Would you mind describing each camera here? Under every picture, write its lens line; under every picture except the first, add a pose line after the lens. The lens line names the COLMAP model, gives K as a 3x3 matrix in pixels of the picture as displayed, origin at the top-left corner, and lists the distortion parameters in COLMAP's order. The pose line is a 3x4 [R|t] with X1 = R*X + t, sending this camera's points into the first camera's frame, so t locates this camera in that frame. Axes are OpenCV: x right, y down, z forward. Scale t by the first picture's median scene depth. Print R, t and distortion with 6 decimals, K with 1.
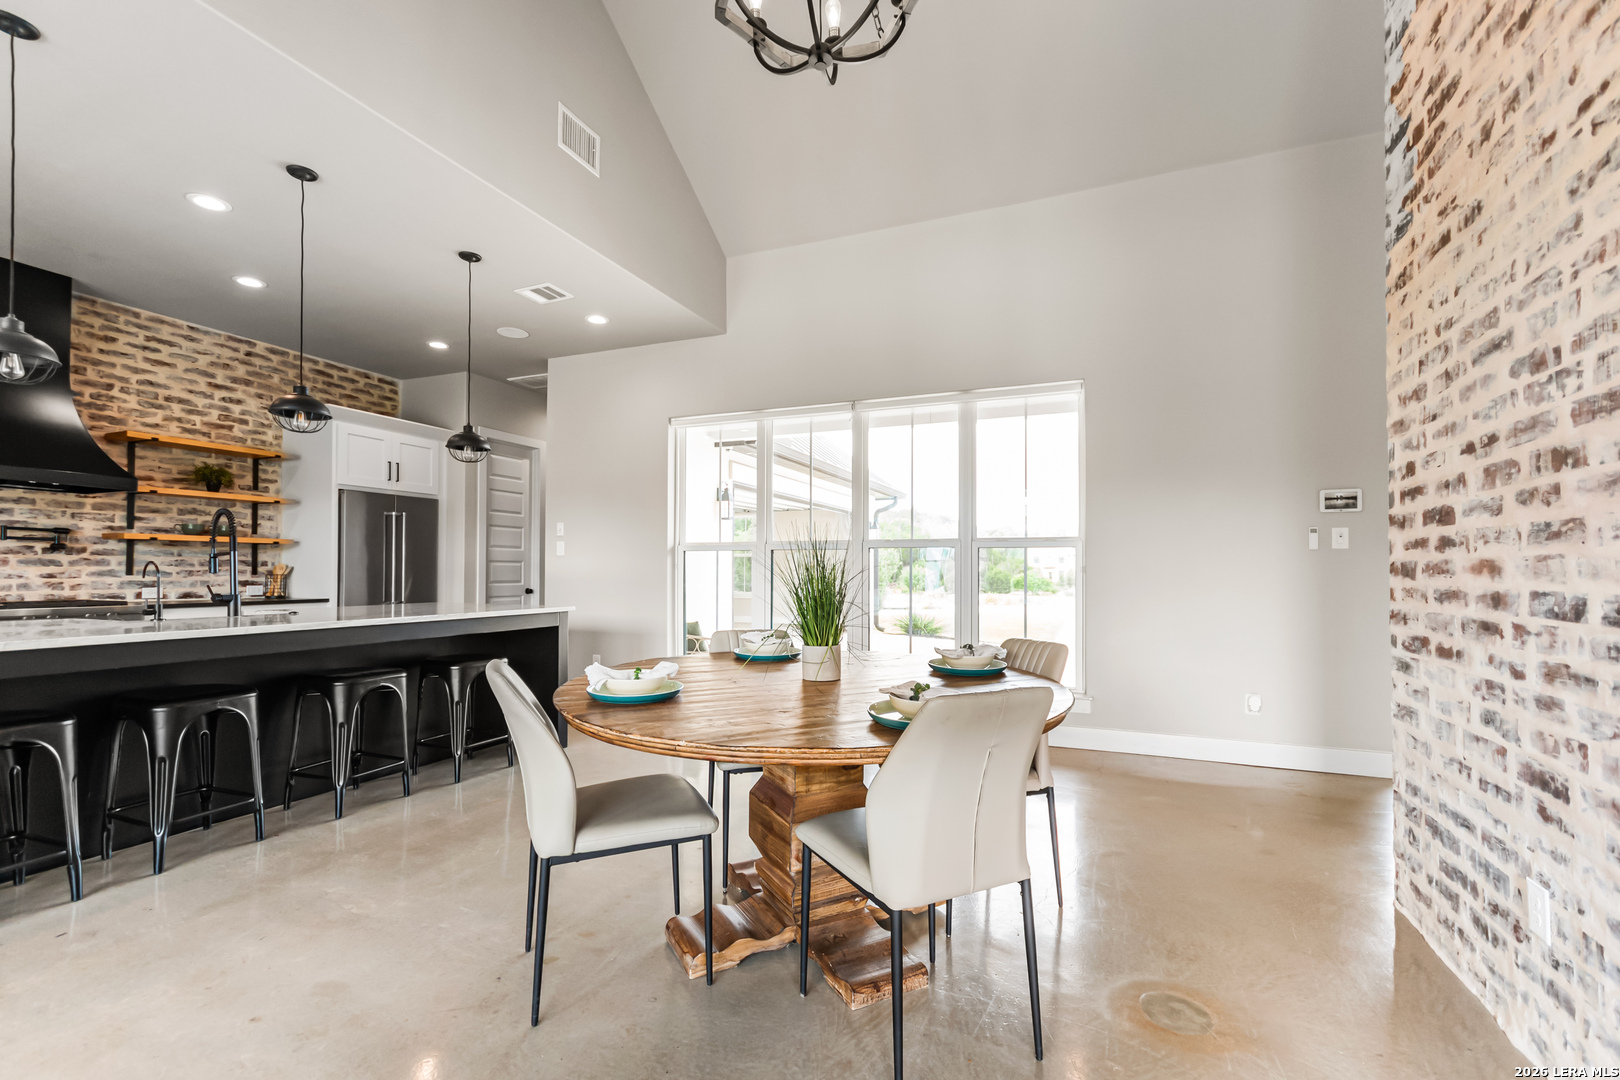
lens RADIAL K [[715.4, 0, 809.7], [0, 715.4, 570.3], [0, 0, 1]] dist [0.003668, -0.000526]
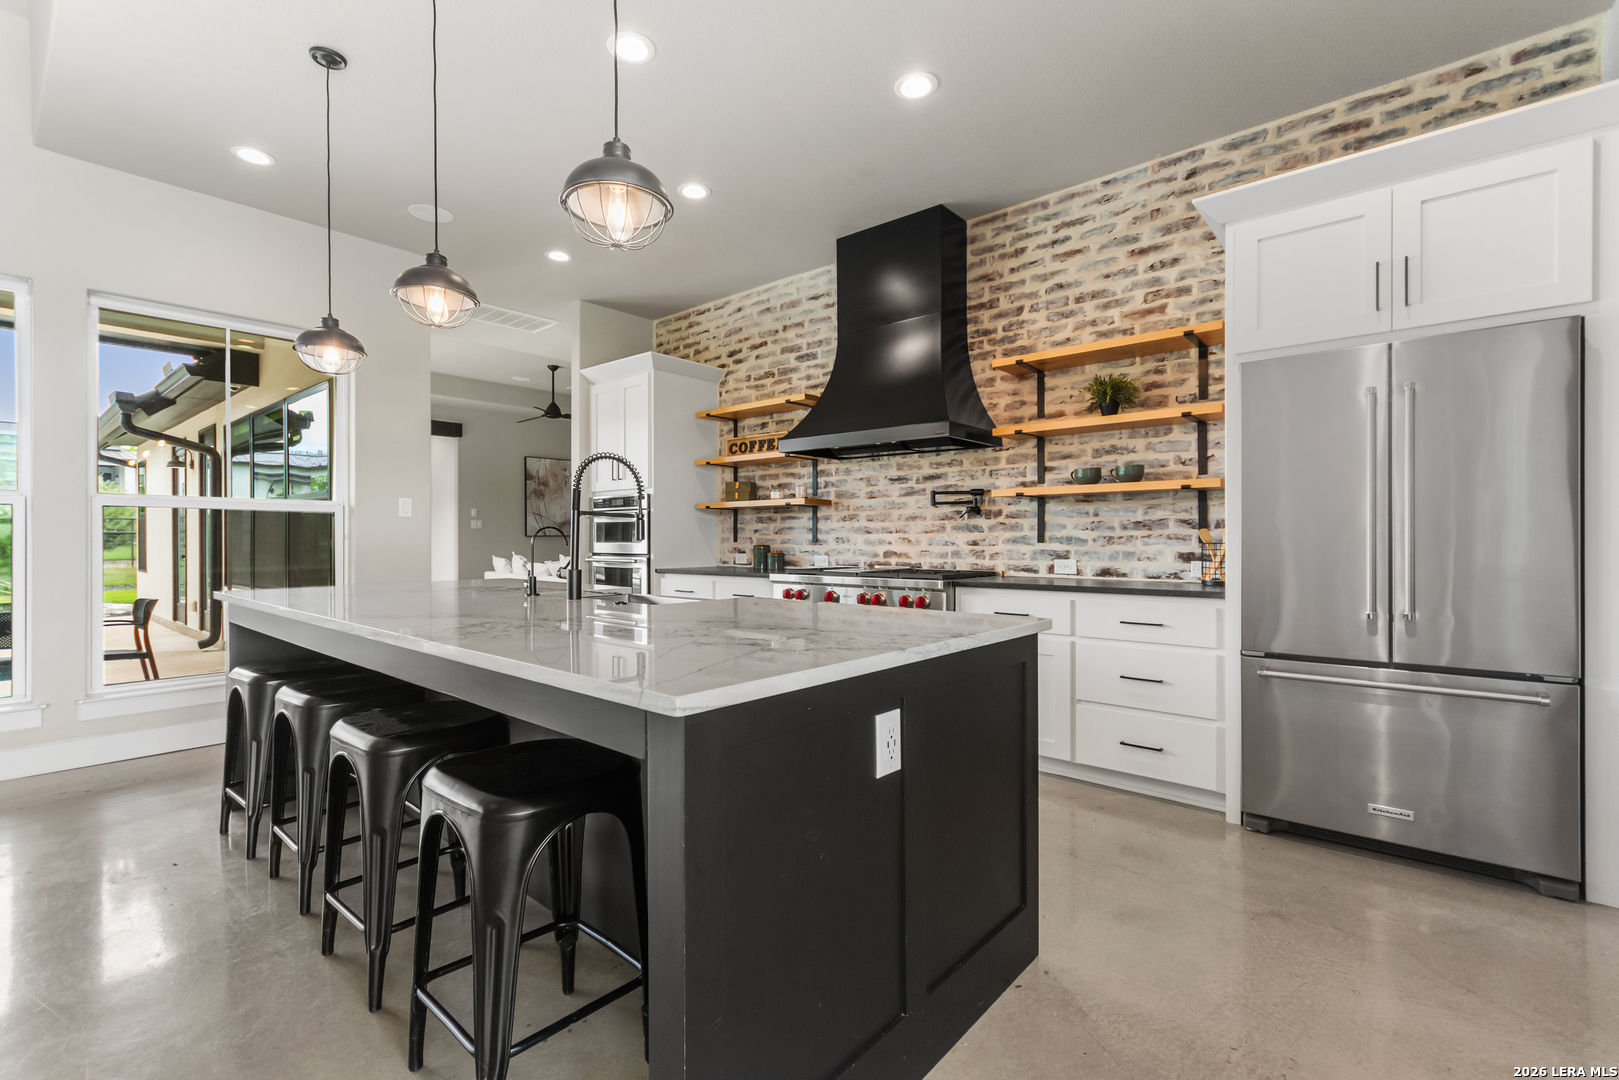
lens RADIAL K [[714.9, 0, 805.6], [0, 714.9, 538.2], [0, 0, 1]] dist [0.003668, -0.000526]
pose [[-0.314636, 0.003403, -0.949206, -0.126587], [0.006262, 0.999979, 0.001509, -0.000795], [0.949192, -0.005469, -0.314651, 0.991601]]
